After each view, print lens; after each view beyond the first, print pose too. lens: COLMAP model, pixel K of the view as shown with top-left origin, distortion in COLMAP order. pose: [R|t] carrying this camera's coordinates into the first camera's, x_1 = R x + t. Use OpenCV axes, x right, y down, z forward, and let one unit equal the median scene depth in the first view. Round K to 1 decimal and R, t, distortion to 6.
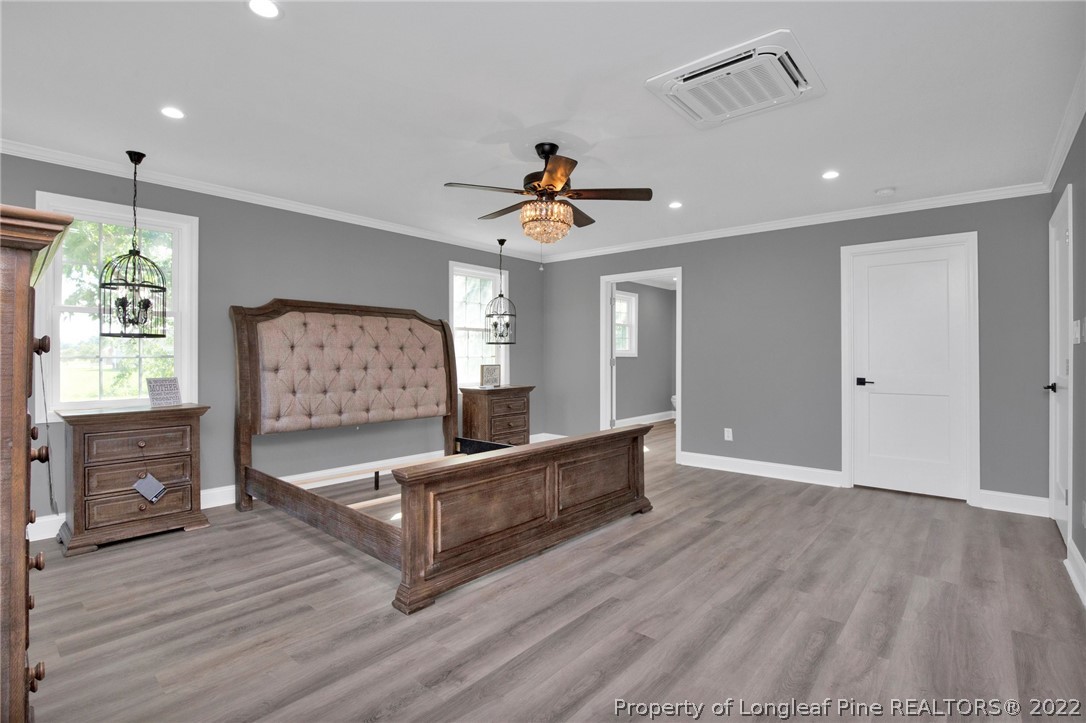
lens RADIAL K [[508.5, 0, 543.0], [0, 508.5, 361.5], [0, 0, 1]] dist [-0.022940, 0.000305]
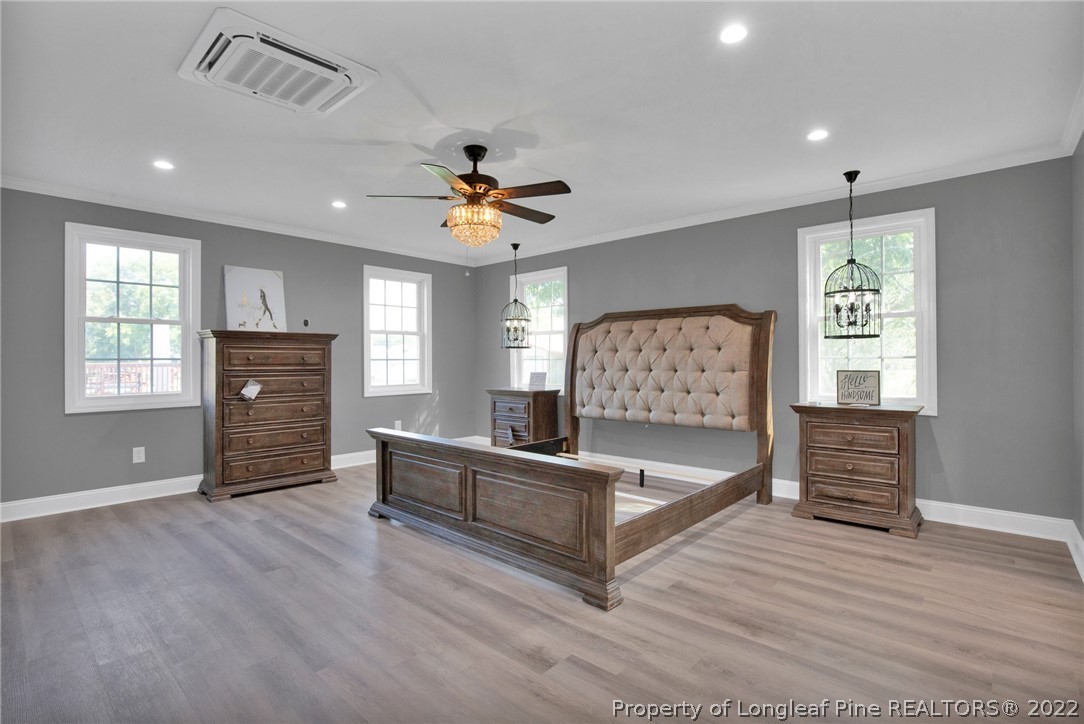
lens RADIAL K [[507.6, 0, 542.0], [0, 507.6, 362.0], [0, 0, 1]] dist [-0.022940, 0.000305]
pose [[-0.011044, 0.003764, -0.999932, 0.731140], [-0.003426, 0.999987, 0.003802, -0.006105], [0.999933, 0.003468, -0.011031, 0.830917]]
